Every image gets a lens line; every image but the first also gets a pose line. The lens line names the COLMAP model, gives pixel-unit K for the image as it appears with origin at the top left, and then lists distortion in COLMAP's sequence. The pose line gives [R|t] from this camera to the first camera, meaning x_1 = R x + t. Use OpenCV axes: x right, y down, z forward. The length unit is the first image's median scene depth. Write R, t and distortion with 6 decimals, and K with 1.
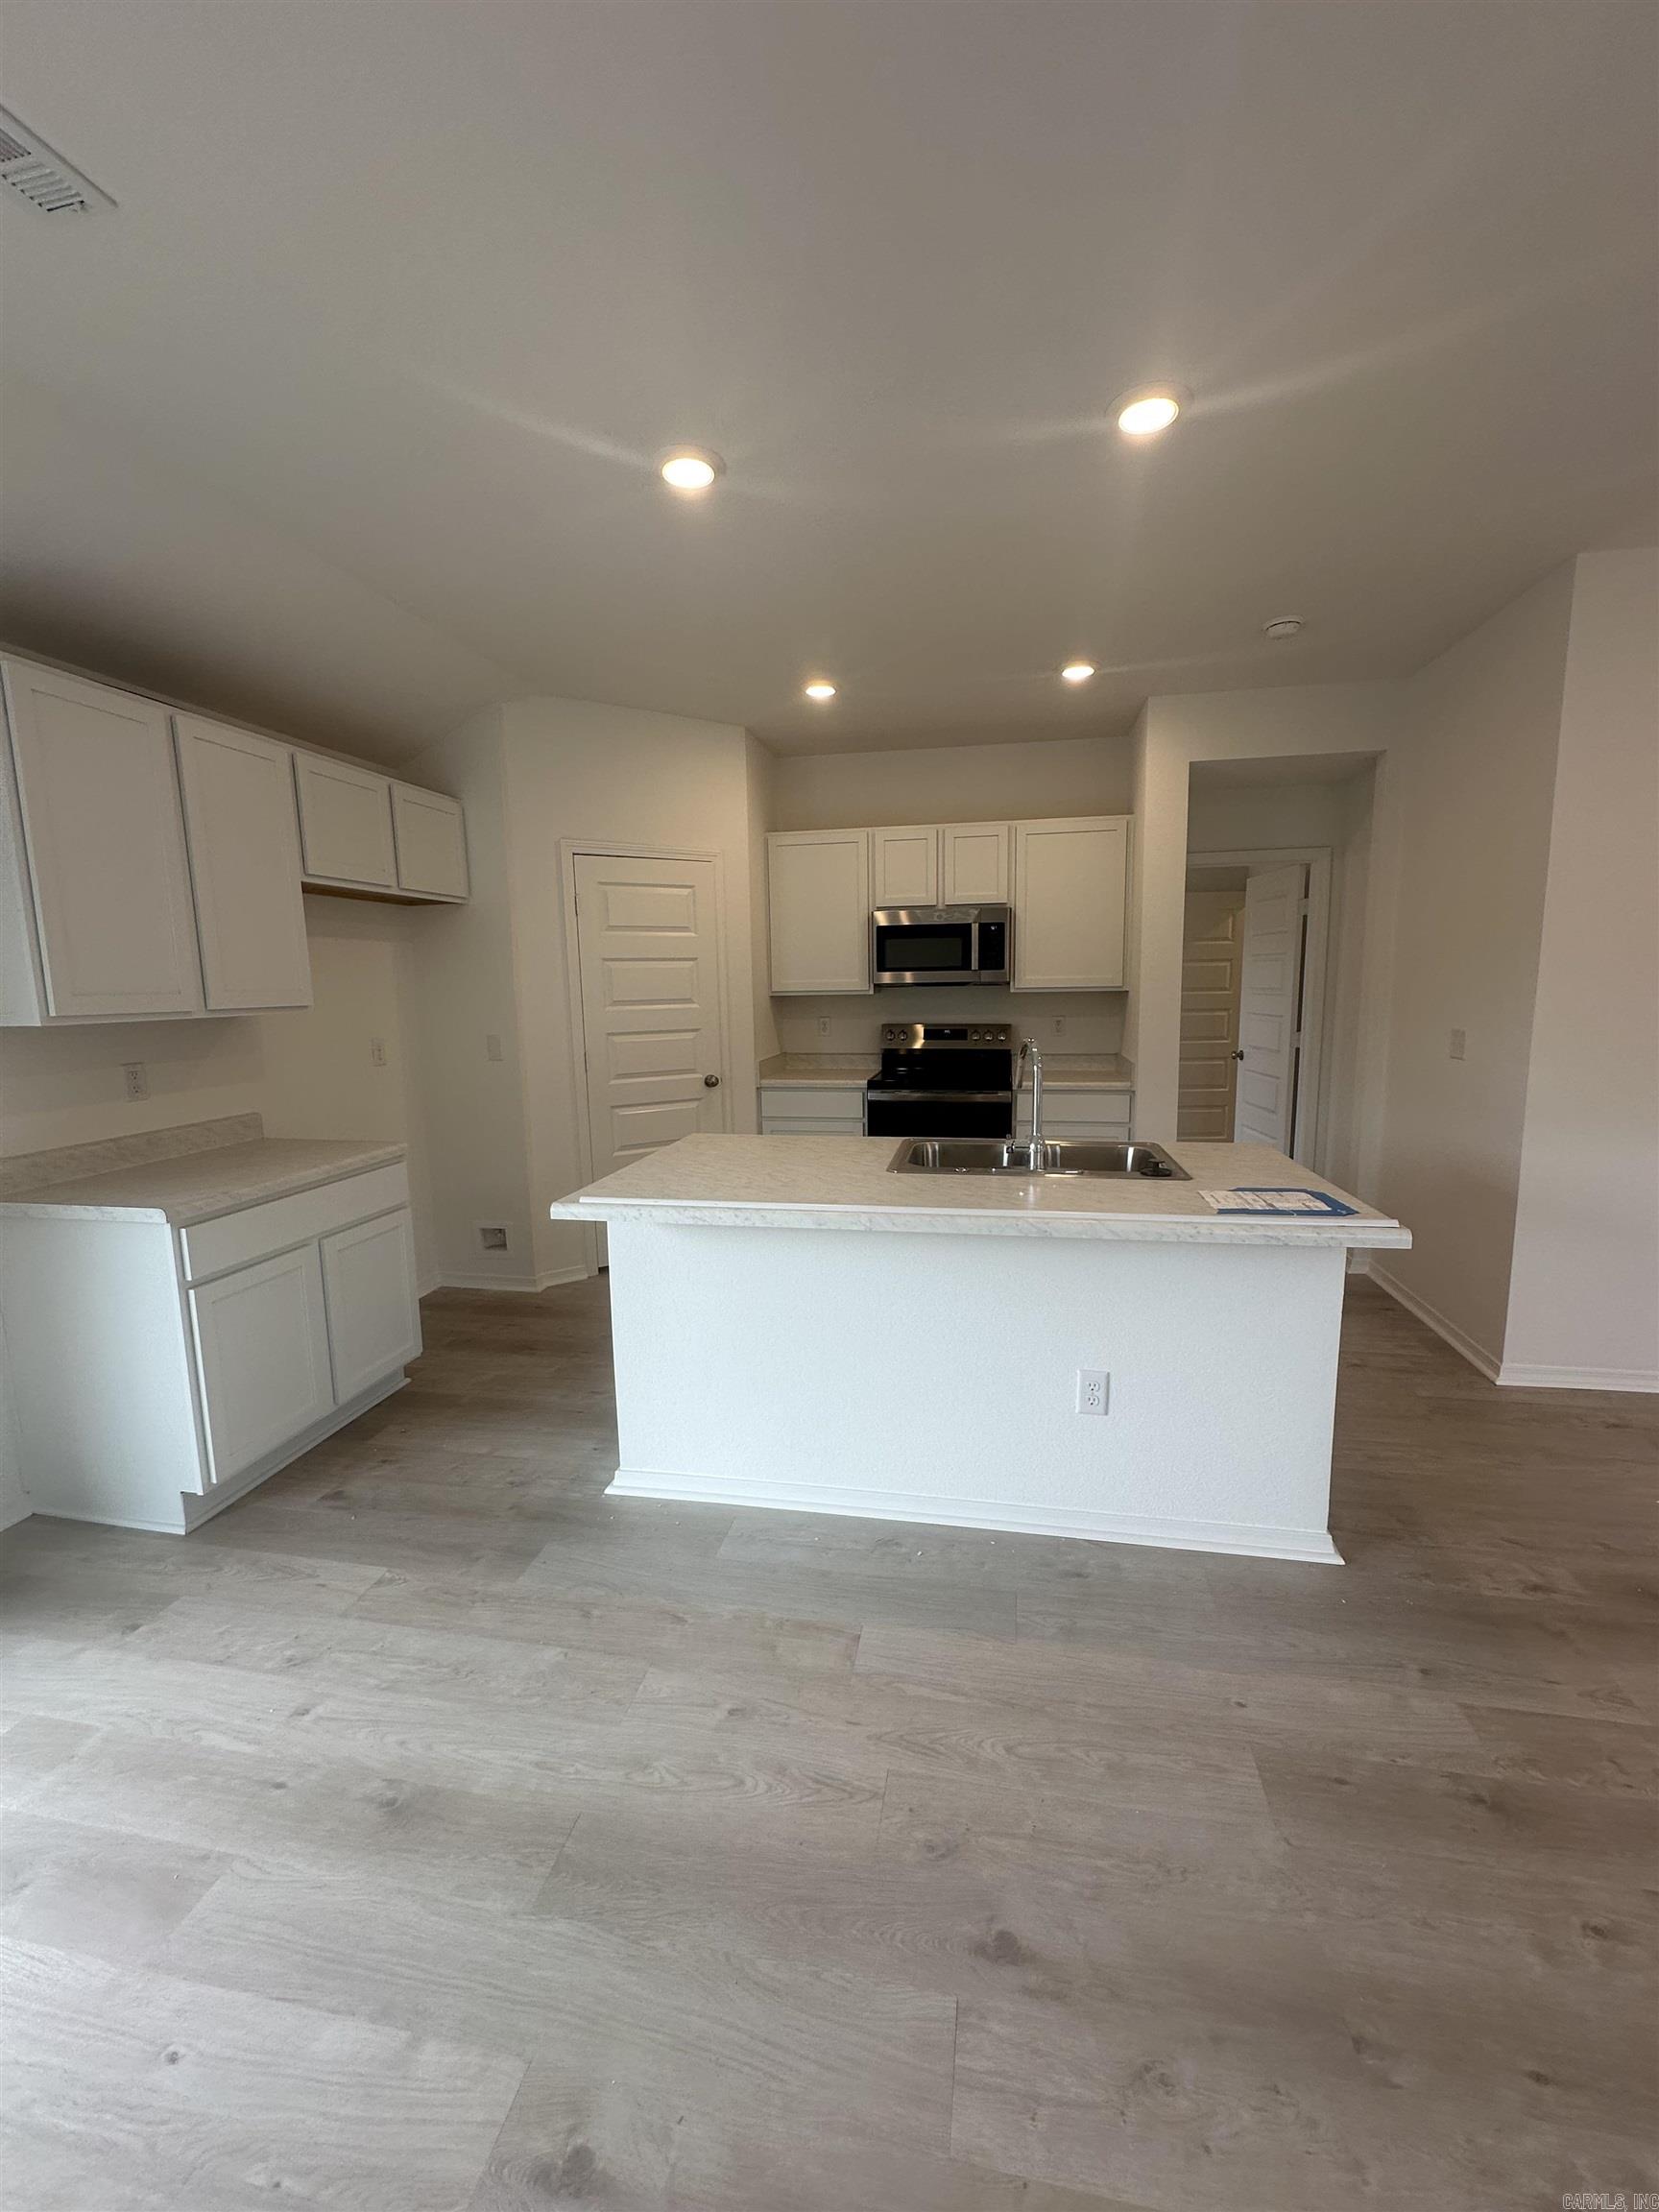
lens RADIAL K [[884.8, 0, 829.5], [0, 884.8, 1106.0], [0, 0, 1]] dist [0.000820, 0.000205]
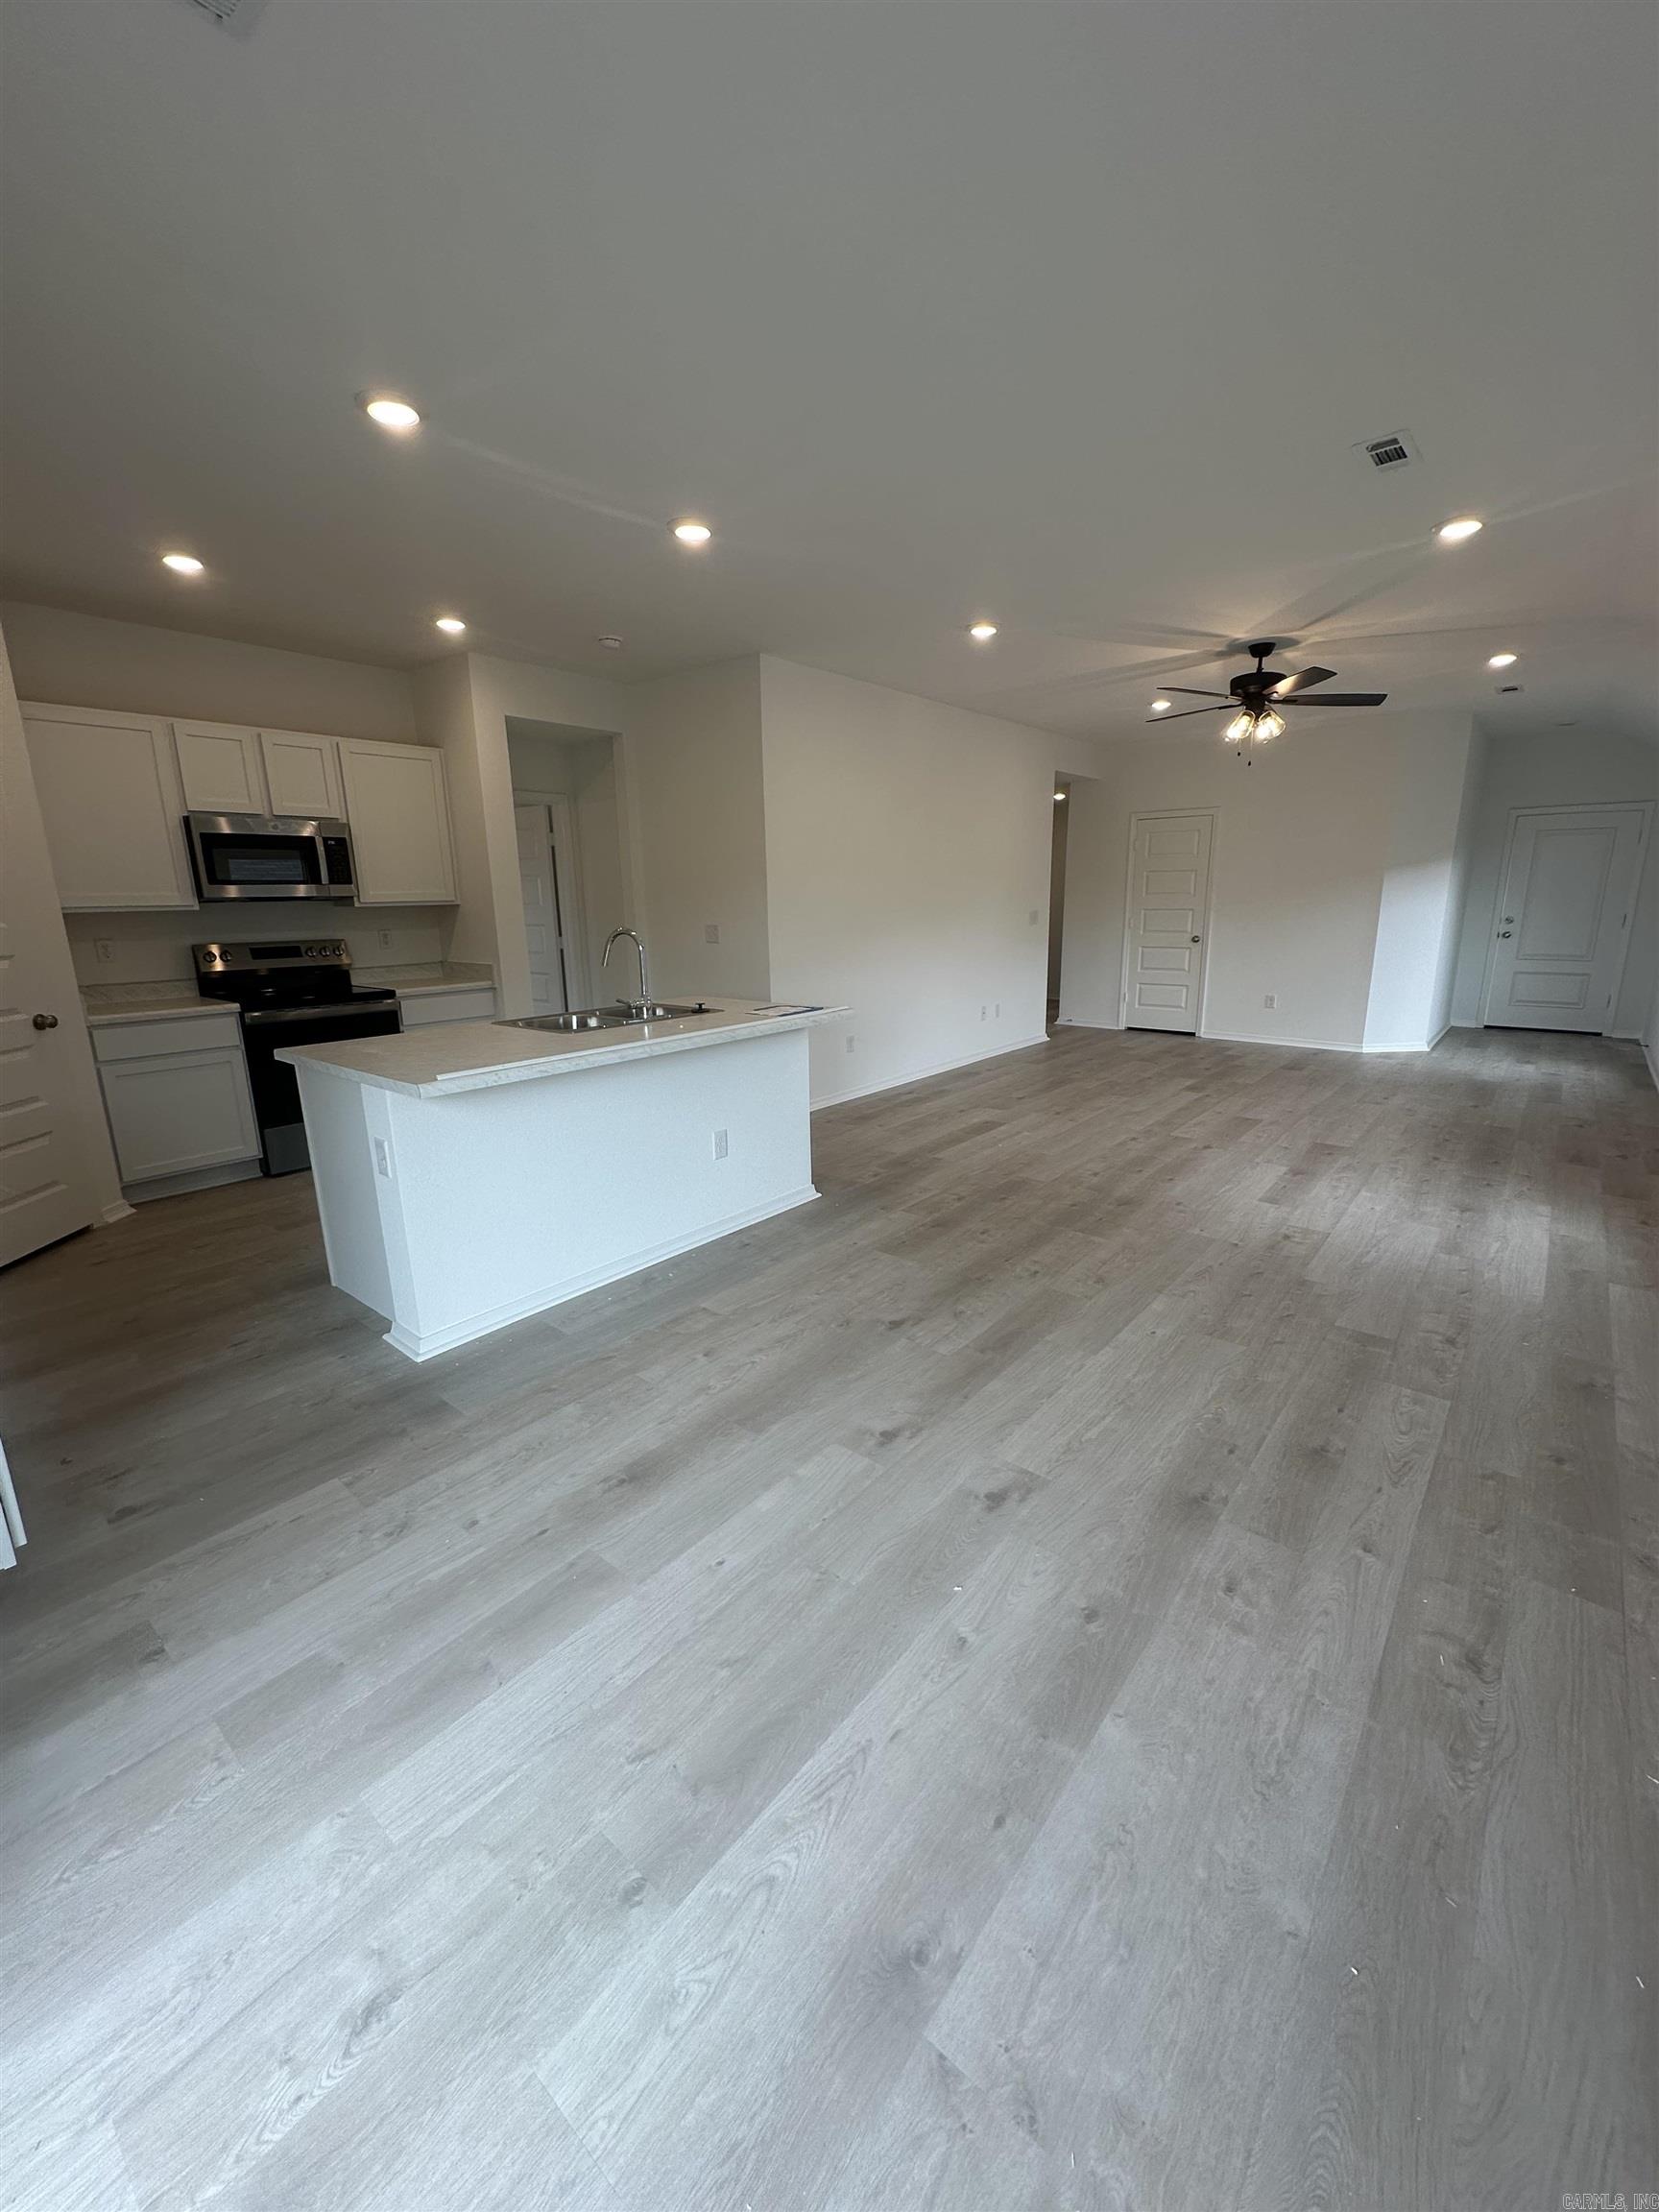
lens RADIAL K [[884.8, 0, 829.5], [0, 884.8, 1106.0], [0, 0, 1]] dist [0.000820, 0.000205]
pose [[0.485715, -0.197041, 0.851620, -0.890062], [0.127942, 0.979795, 0.153726, 0.025251], [-0.864704, 0.034291, 0.501111, 0.003072]]
